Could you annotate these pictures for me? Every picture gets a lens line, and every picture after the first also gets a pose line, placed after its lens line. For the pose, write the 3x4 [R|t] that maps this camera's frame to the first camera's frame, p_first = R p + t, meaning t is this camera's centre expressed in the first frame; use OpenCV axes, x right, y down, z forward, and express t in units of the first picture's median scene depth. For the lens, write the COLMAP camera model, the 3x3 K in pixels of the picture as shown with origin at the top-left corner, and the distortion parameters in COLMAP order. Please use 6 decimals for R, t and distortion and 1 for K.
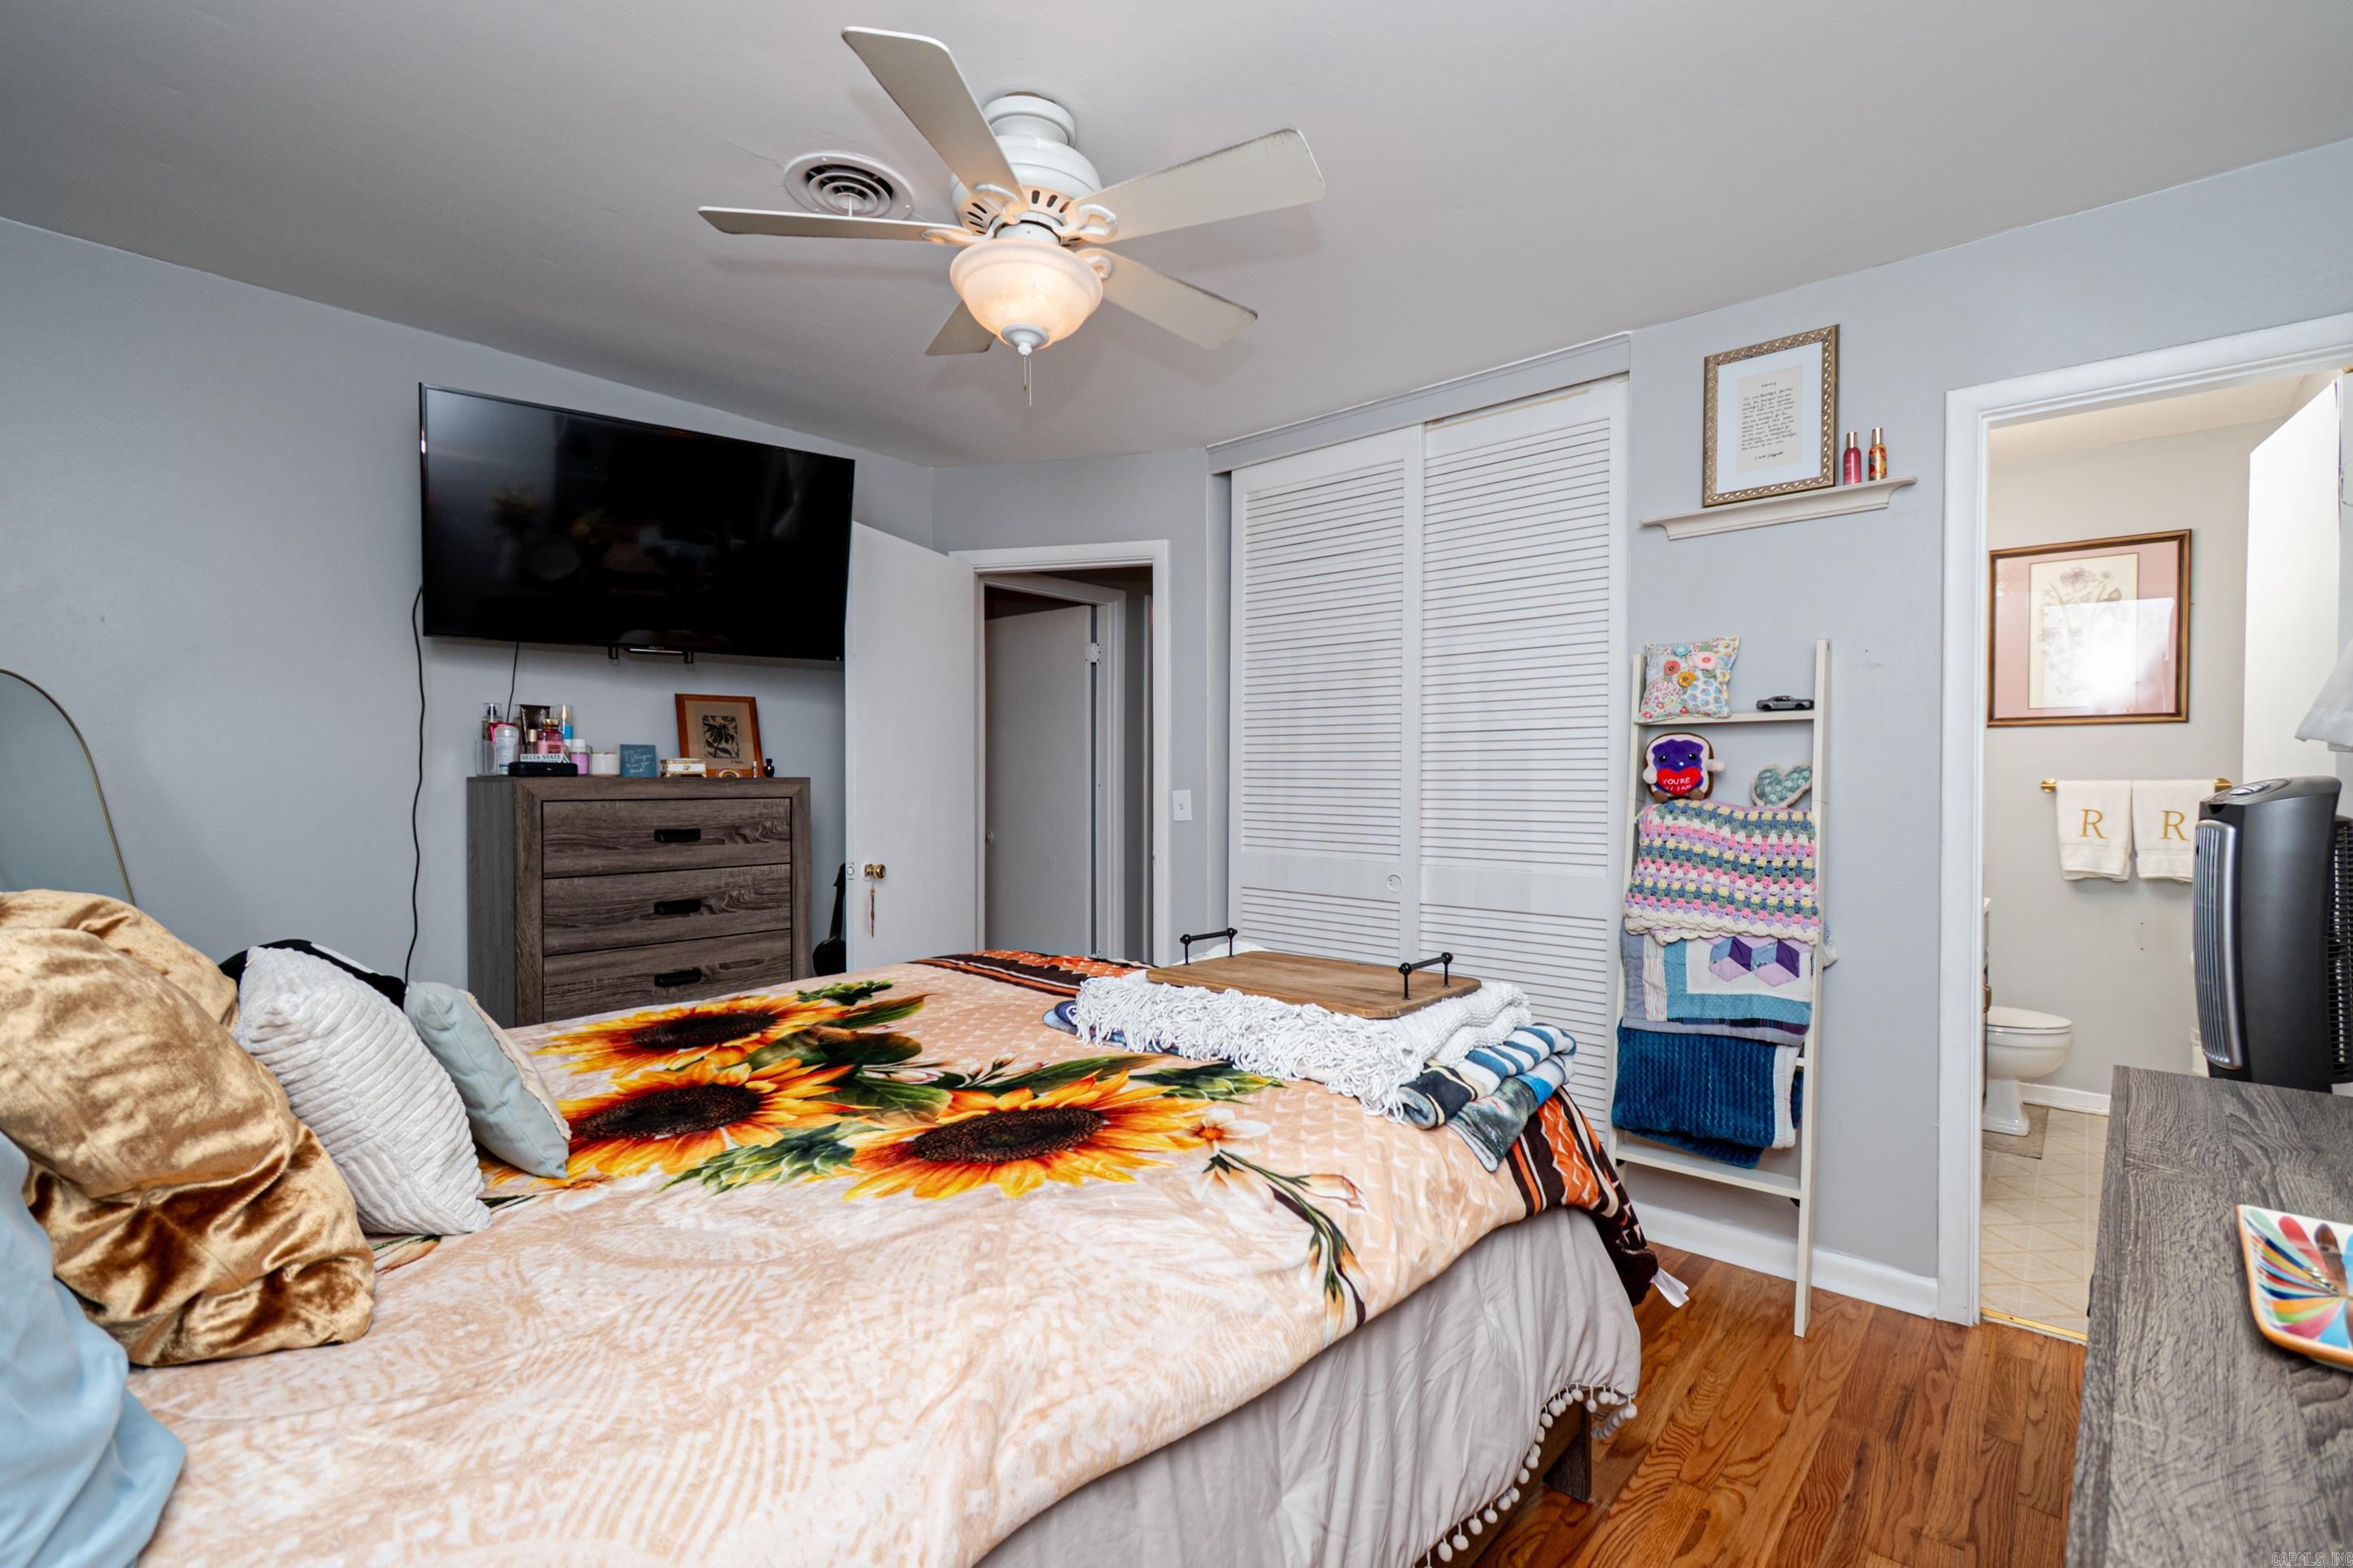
lens RADIAL K [[1046.9, 0, 1183.8], [0, 1046.9, 788.4], [0, 0, 1]] dist [0.013990, -0.007174]
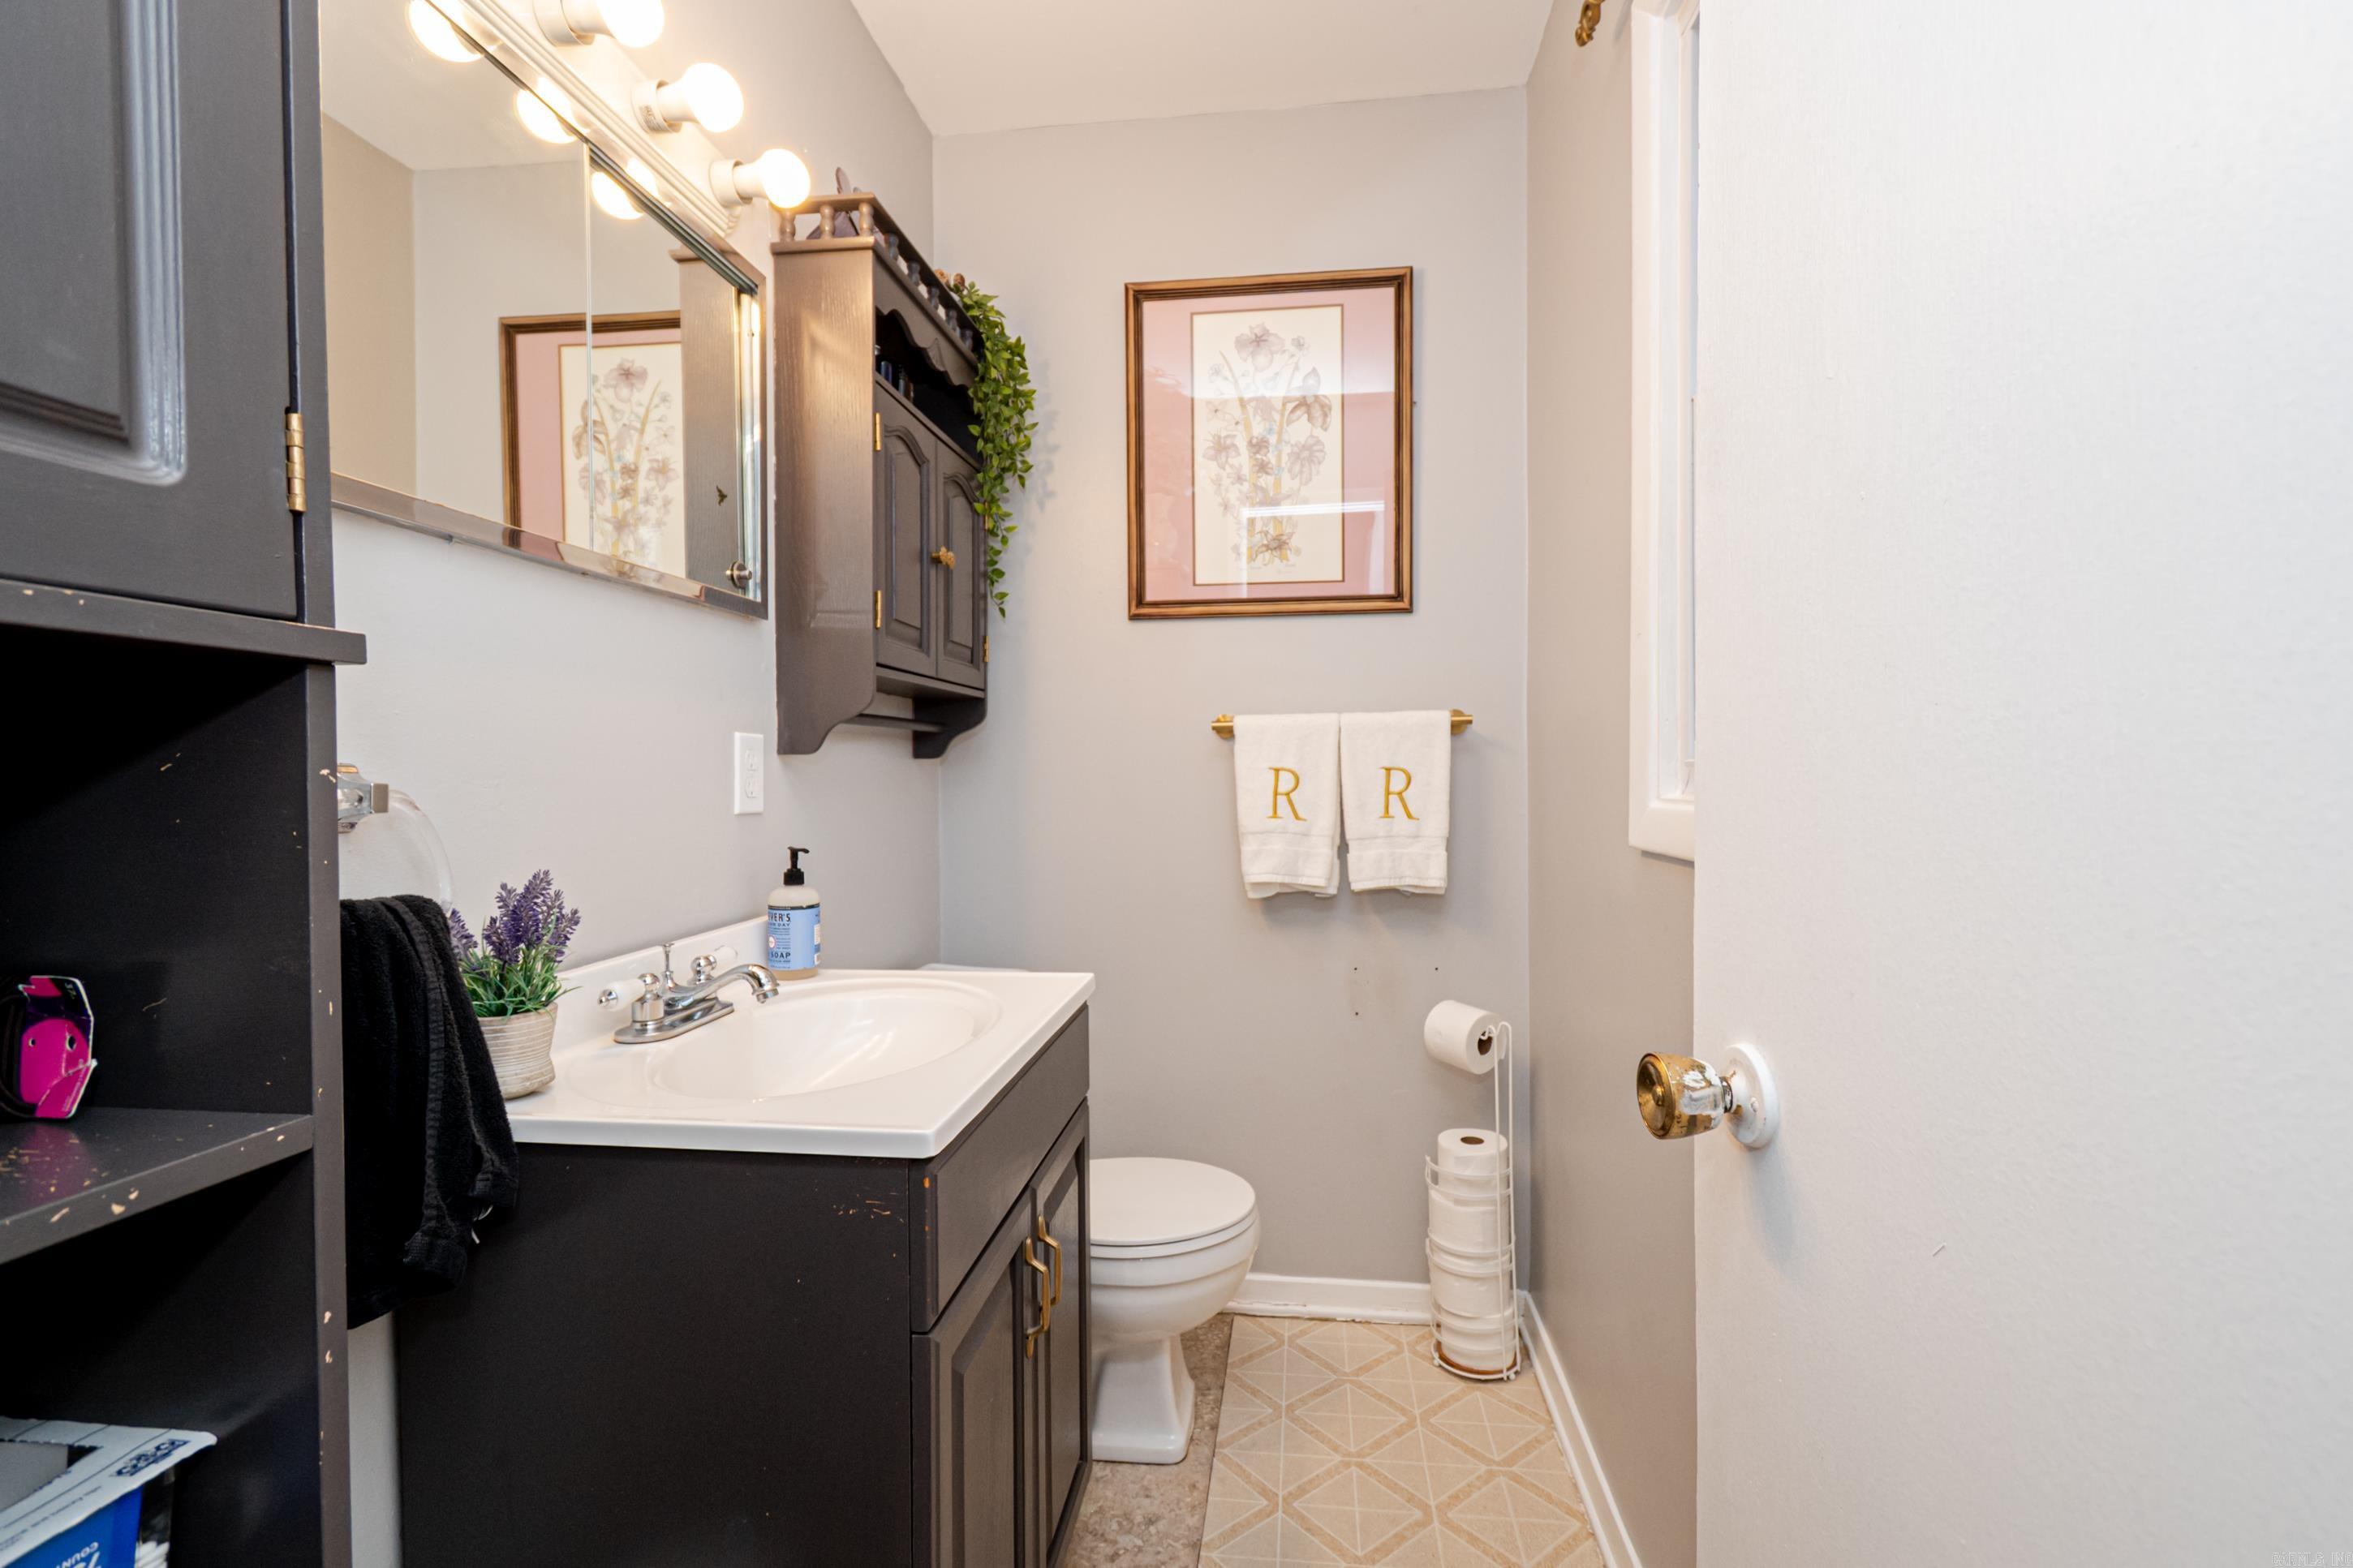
lens RADIAL K [[1046.9, 0, 1183.8], [0, 1046.9, 788.4], [0, 0, 1]] dist [0.013990, -0.007174]
pose [[0.829163, -0.013024, 0.558855, 0.519646], [0.014558, 0.999893, 0.001702, 0.028966], [-0.558817, 0.006725, 0.829264, 0.584840]]
